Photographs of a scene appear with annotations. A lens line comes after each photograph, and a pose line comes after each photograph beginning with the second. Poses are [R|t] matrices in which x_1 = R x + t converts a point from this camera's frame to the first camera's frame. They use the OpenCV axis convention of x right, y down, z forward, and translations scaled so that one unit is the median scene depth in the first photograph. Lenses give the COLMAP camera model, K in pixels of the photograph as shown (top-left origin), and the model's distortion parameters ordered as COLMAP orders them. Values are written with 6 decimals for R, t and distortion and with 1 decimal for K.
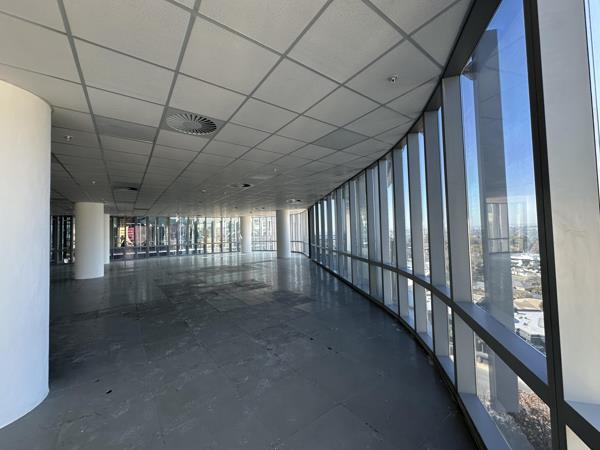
lens RADIAL K [[238.5, 0, 299.2], [0, 238.5, 225.9], [0, 0, 1]] dist [-0.000395, 0.000615]
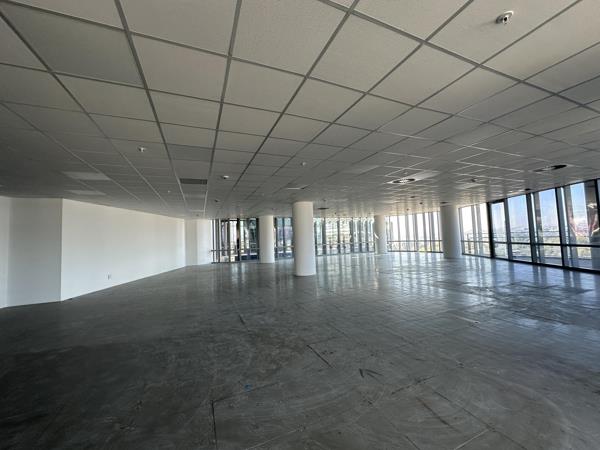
lens RADIAL K [[238.5, 0, 298.8], [0, 238.5, 224.7], [0, 0, 1]] dist [-0.000395, 0.000615]
pose [[0.971961, -0.024251, -0.233886, -0.907251], [0.020214, 0.999603, -0.019644, 0.029109], [0.234270, 0.014365, 0.972066, -0.019836]]
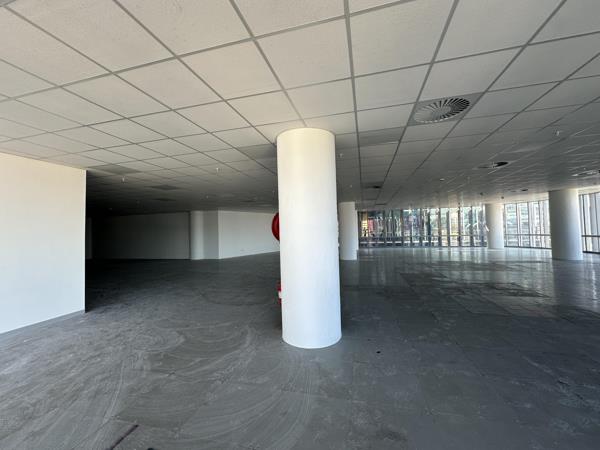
lens RADIAL K [[238.5, 0, 302.6], [0, 238.5, 225.0], [0, 0, 1]] dist [-0.000395, 0.000615]
pose [[0.631226, -0.008688, -0.775550, -0.025101], [0.032285, 0.999365, 0.015082, 0.000471], [0.774927, -0.034559, 0.631106, -0.022509]]
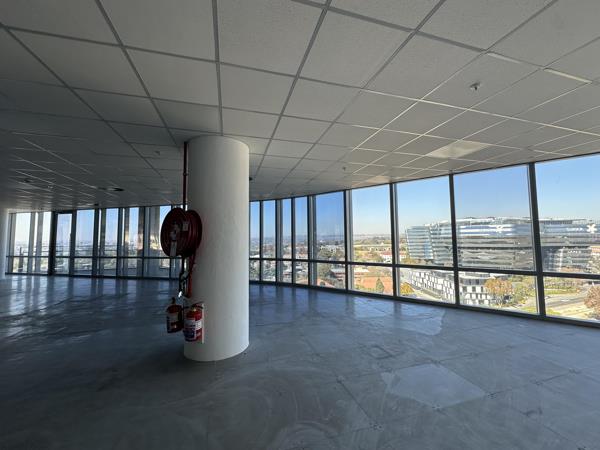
lens RADIAL K [[238.5, 0, 300.8], [0, 238.5, 224.6], [0, 0, 1]] dist [-0.000395, 0.000615]
pose [[0.343440, 0.083866, 0.935423, -0.854116], [-0.024633, 0.996467, -0.080295, 0.028716], [-0.938852, 0.004535, 0.344292, -0.023836]]
